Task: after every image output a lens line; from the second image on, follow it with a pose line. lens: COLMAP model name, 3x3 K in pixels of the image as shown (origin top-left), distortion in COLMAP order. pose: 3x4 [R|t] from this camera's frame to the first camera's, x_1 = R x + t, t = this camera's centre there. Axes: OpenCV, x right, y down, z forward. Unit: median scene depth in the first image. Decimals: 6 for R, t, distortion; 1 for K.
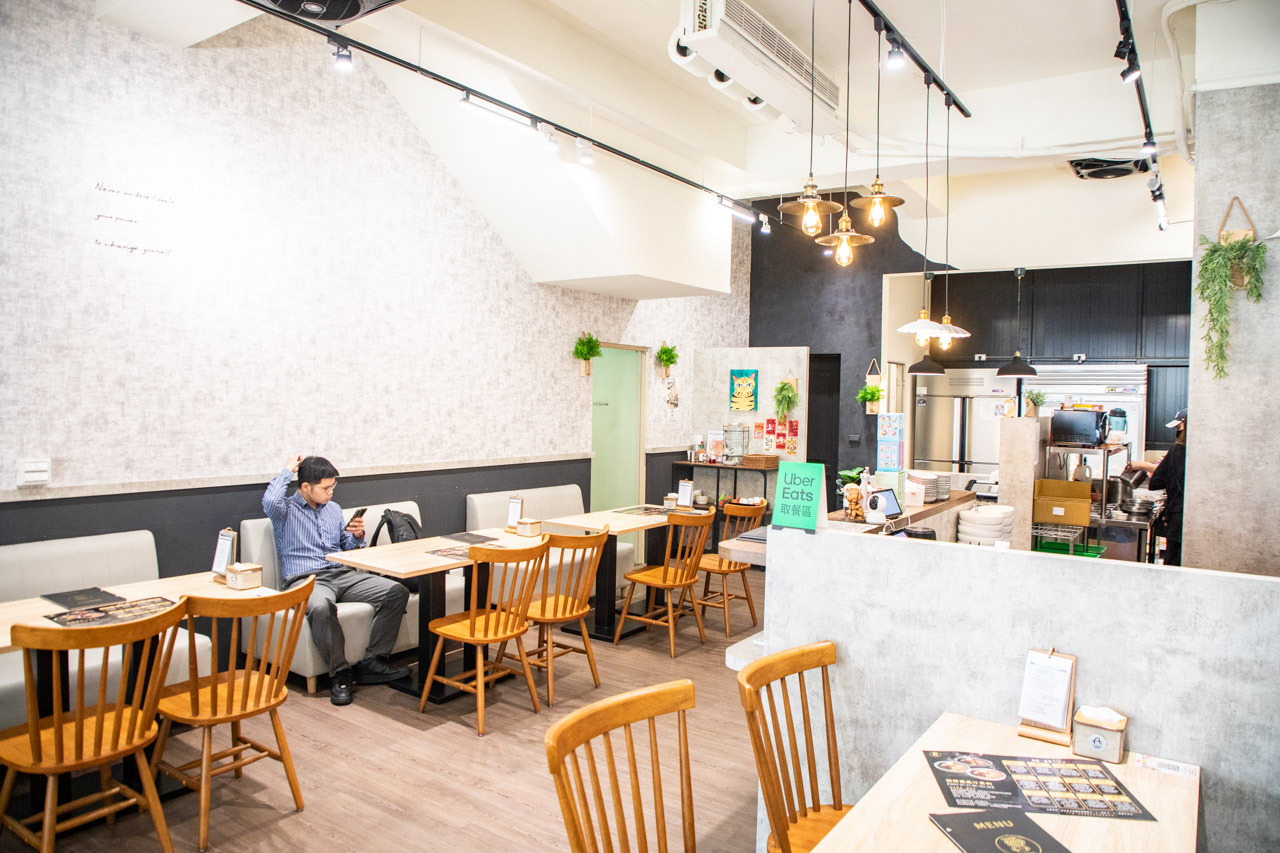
lens RADIAL K [[852.0, 0, 637.0], [0, 852.0, 426.8], [0, 0, 1]] dist [-0.082303, 0.034678]
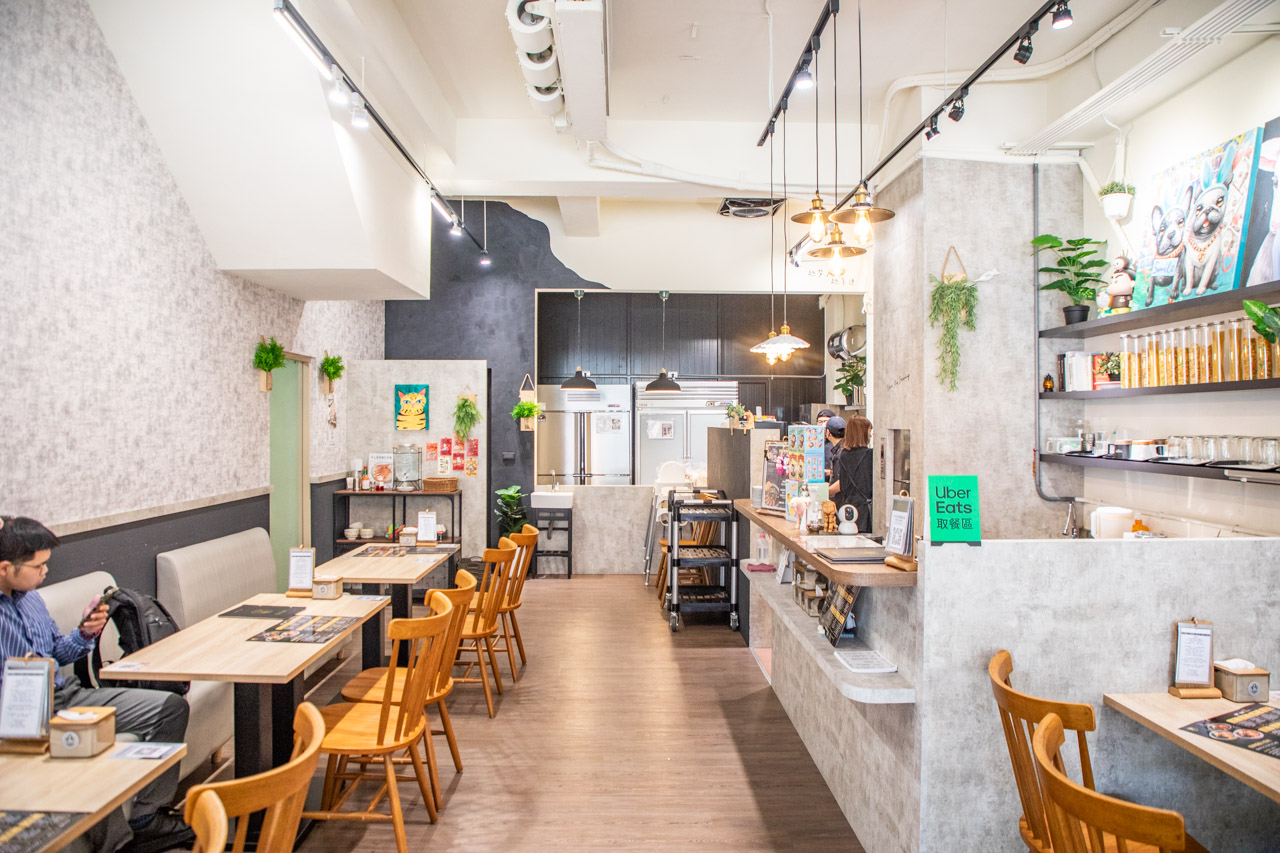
lens RADIAL K [[852.0, 0, 648.1], [0, 852.0, 428.4], [0, 0, 1]] dist [-0.082303, 0.034678]
pose [[0.804172, -0.023447, 0.593935, -0.256078], [0.034972, 0.999357, -0.007898, -0.006213], [-0.593368, 0.027122, 0.804475, 0.162686]]
